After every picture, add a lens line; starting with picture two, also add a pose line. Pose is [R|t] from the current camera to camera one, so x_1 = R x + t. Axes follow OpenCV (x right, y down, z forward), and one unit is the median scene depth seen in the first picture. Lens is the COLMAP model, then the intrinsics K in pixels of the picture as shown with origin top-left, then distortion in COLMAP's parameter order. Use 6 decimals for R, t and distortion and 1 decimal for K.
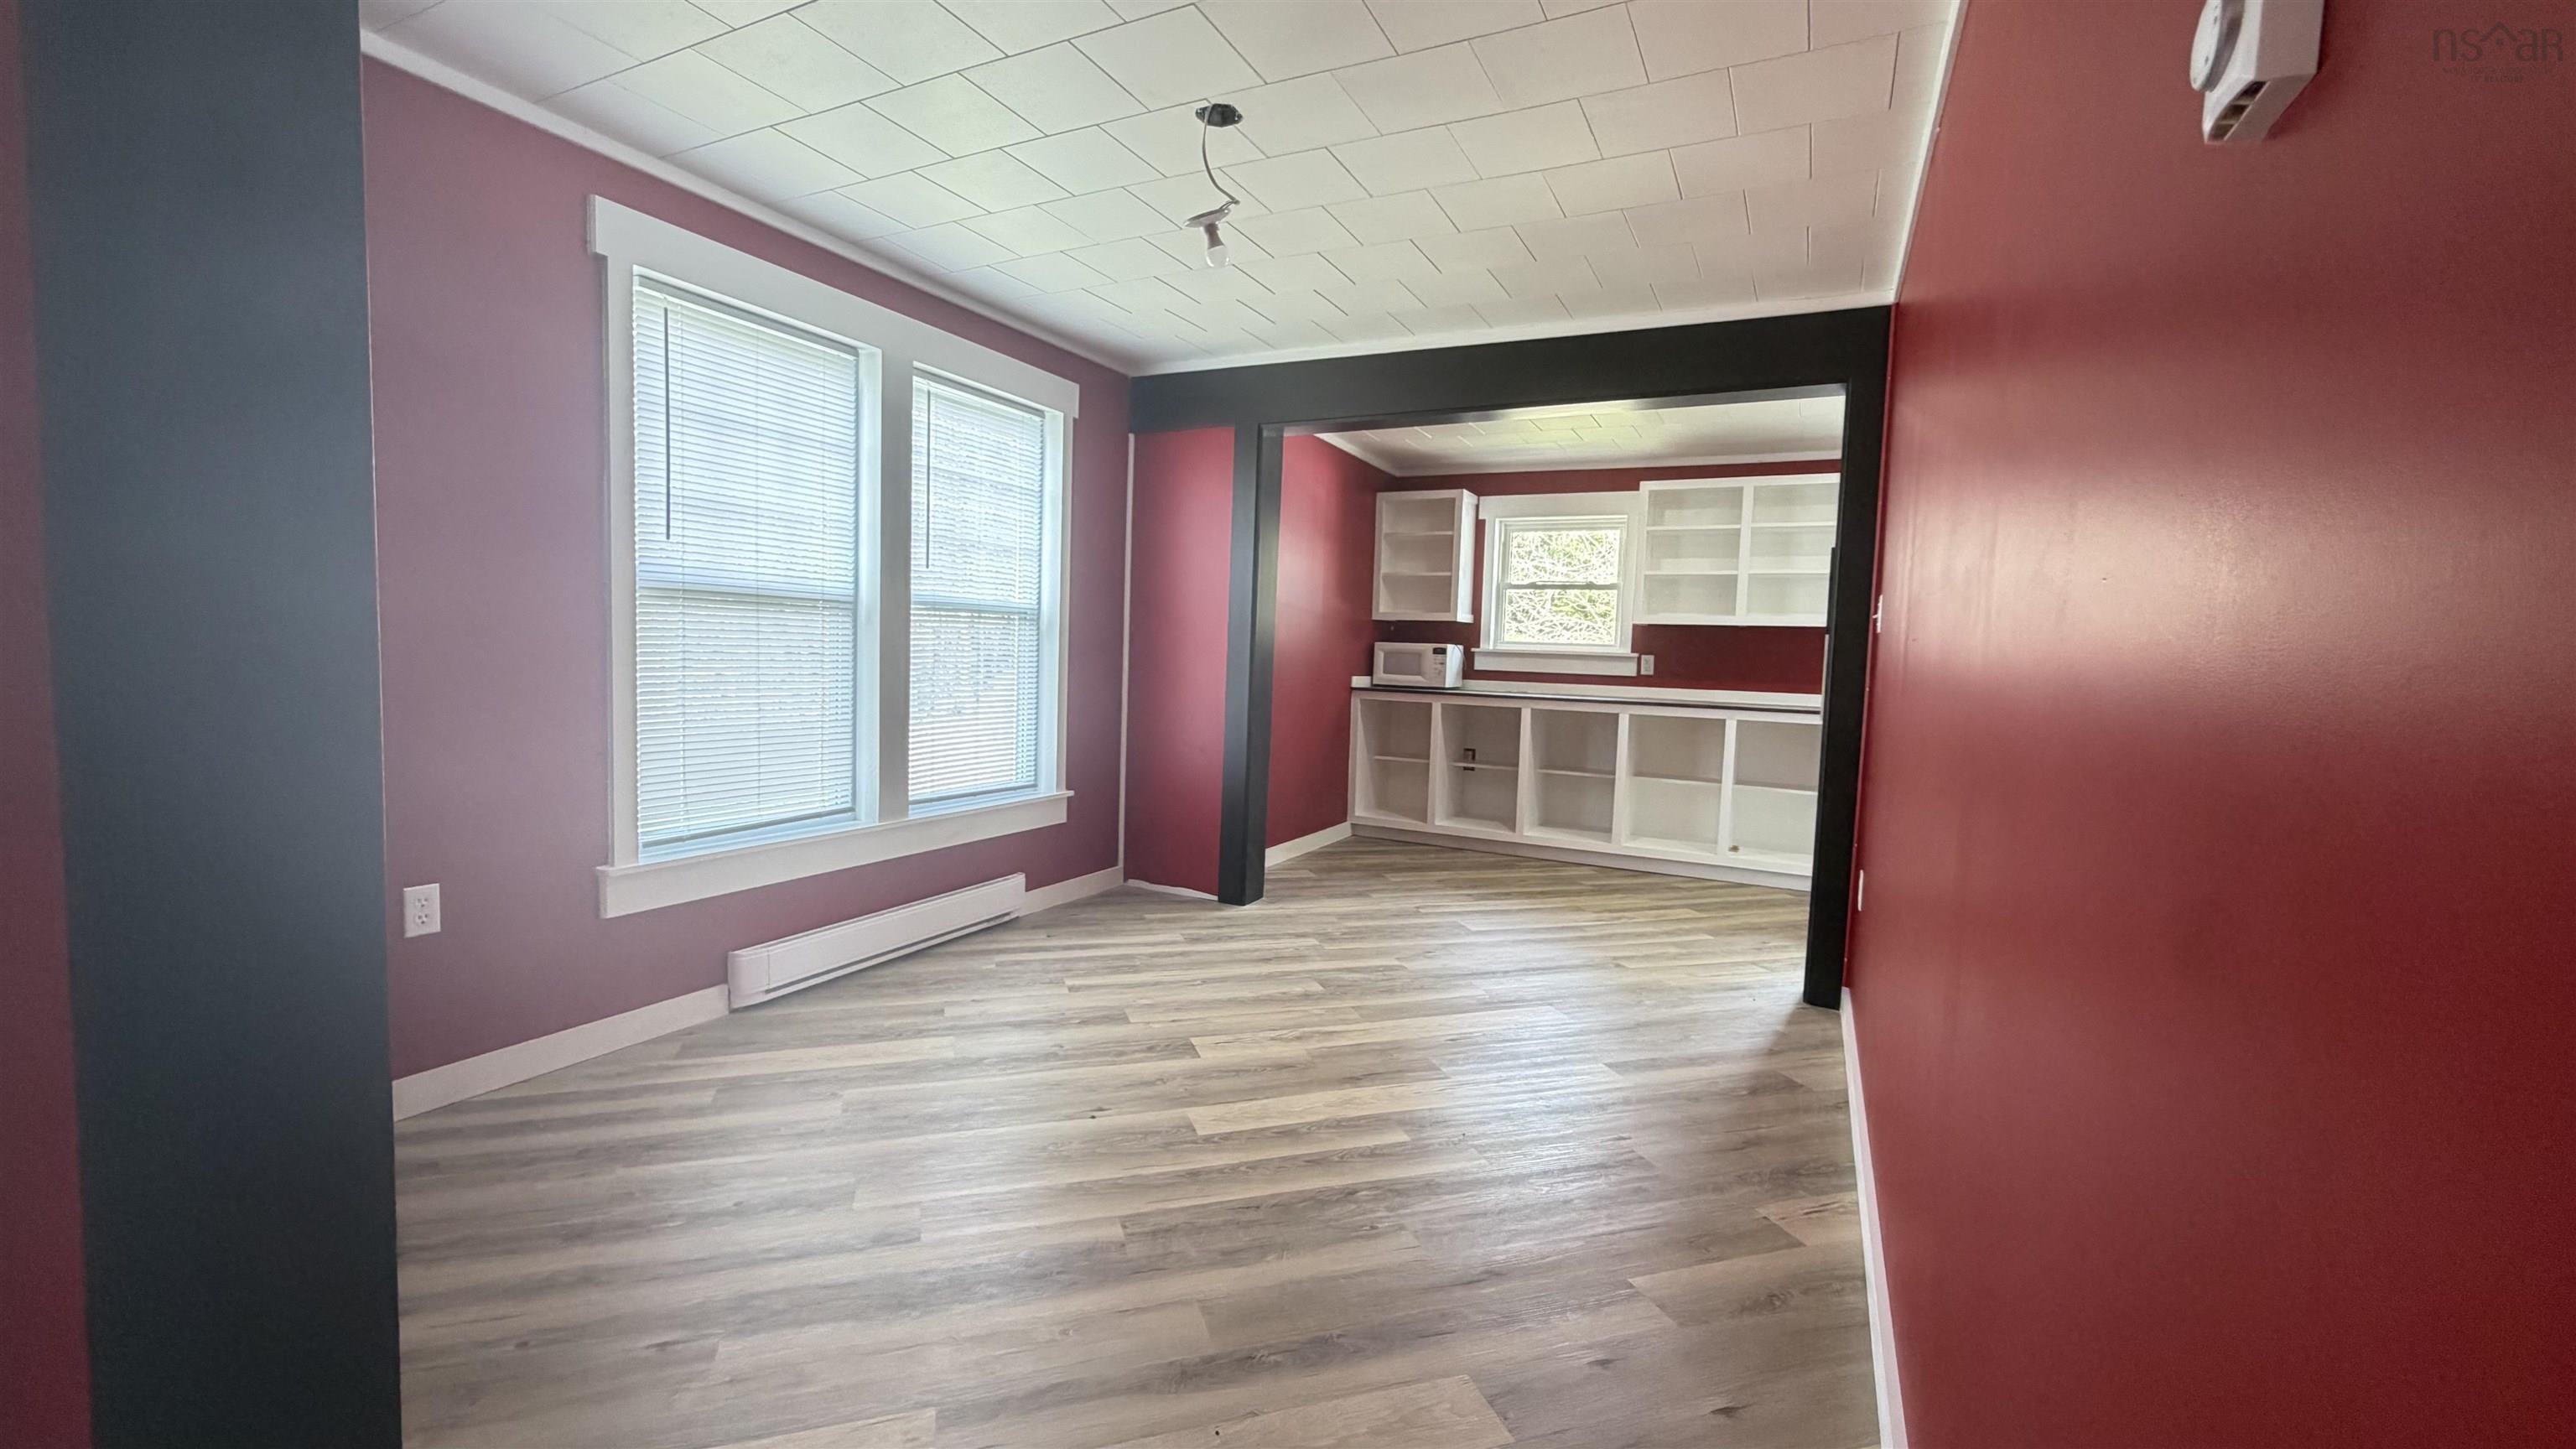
lens RADIAL K [[1027.0, 0, 1282.9], [0, 1027.0, 725.5], [0, 0, 1]] dist [-0.000101, 0.000474]
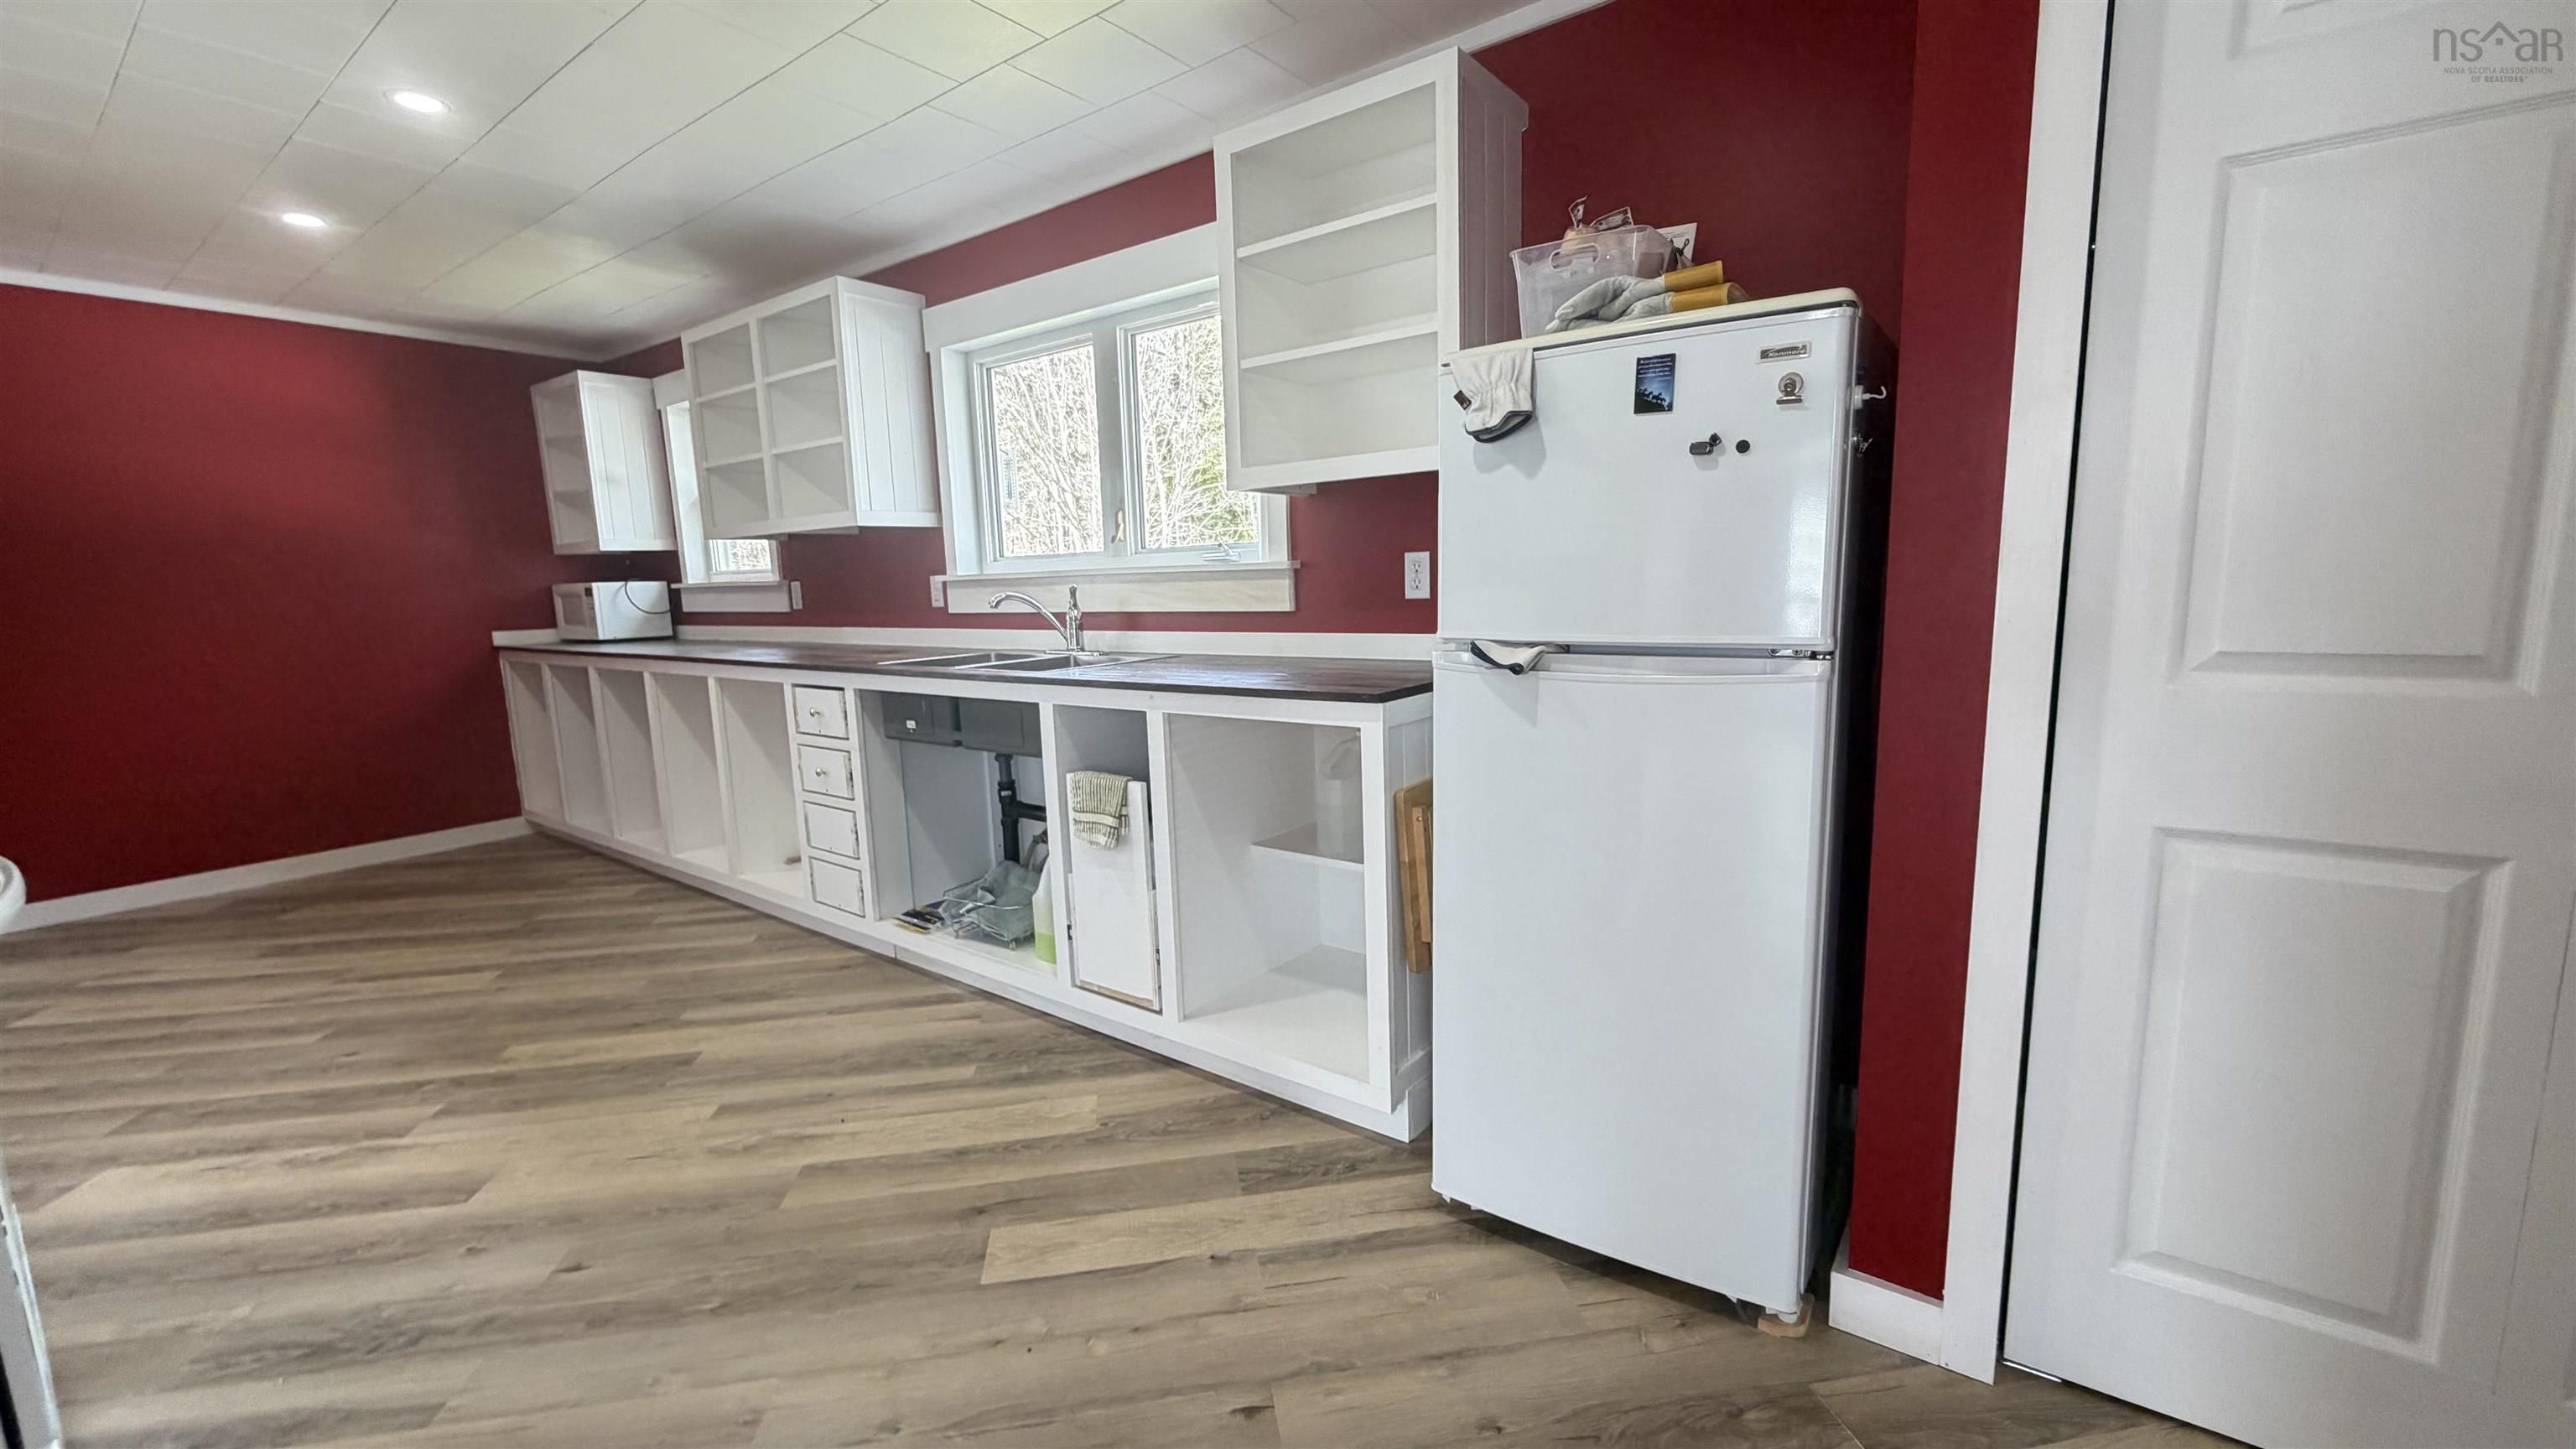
lens RADIAL K [[1027.0, 0, 1282.9], [0, 1027.0, 725.5], [0, 0, 1]] dist [-0.000101, 0.000474]
pose [[0.982055, -0.037220, -0.184883, 0.808755], [0.051028, 0.996206, 0.070495, -0.002214], [0.181558, -0.078664, 0.980229, 0.356198]]
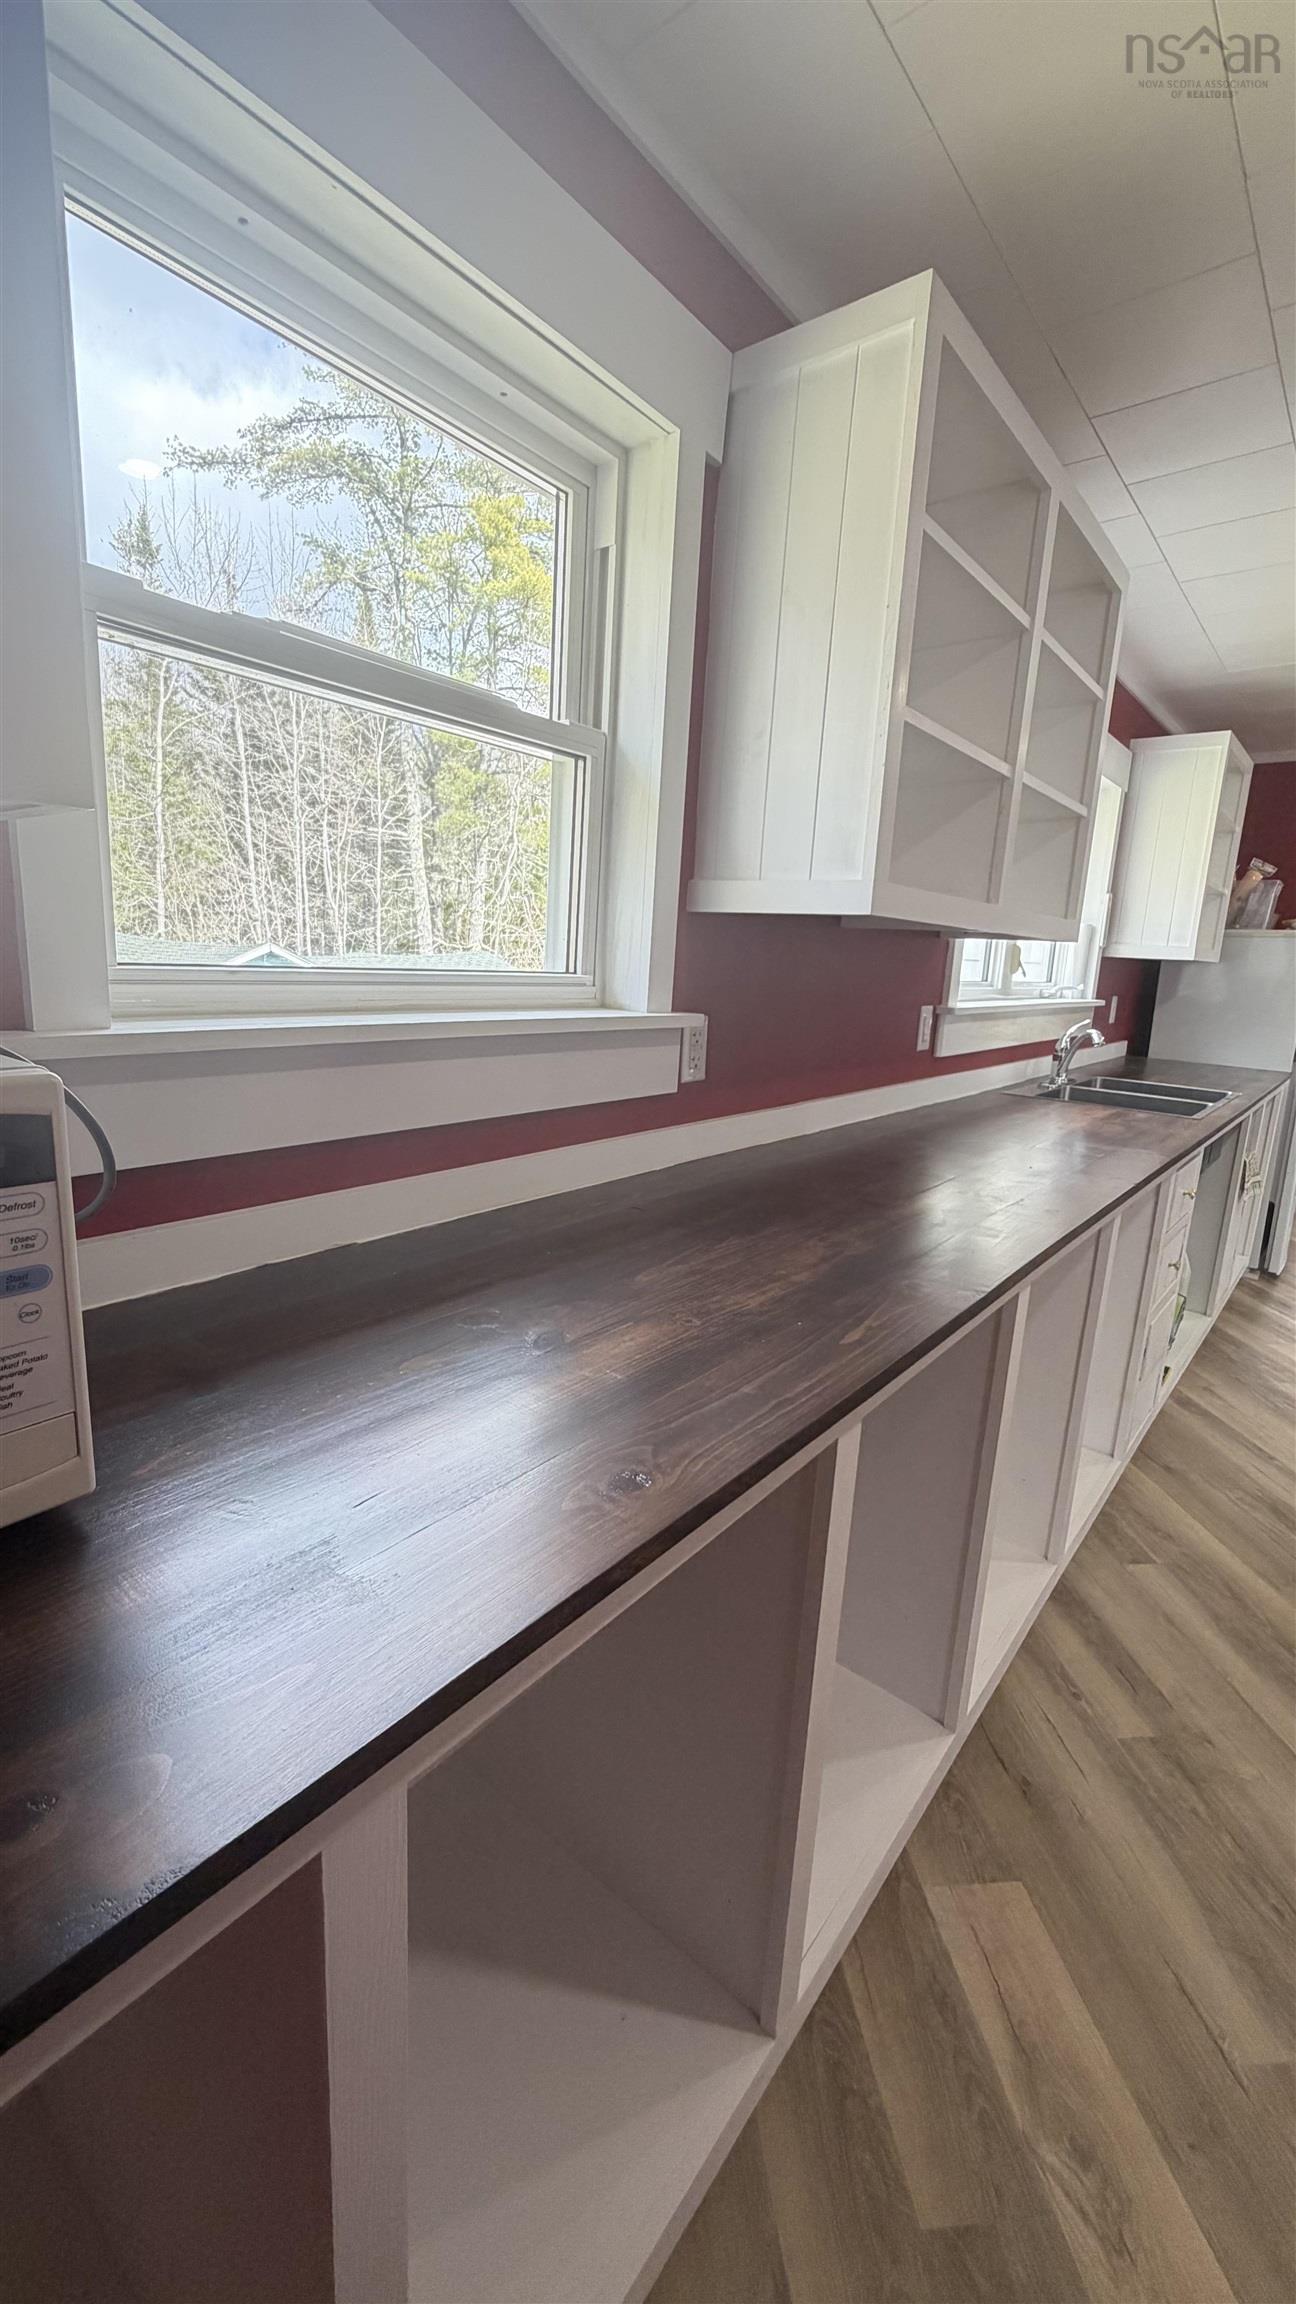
lens RADIAL K [[918.6, 0, 647.1], [0, 918.6, 1138.1], [0, 0, 1]] dist [-0.000101, 0.000474]
pose [[0.217159, -0.226216, 0.949562, 0.095438], [0.028611, 0.973833, 0.225455, -0.094197], [-0.975717, -0.021792, 0.217949, 0.950122]]
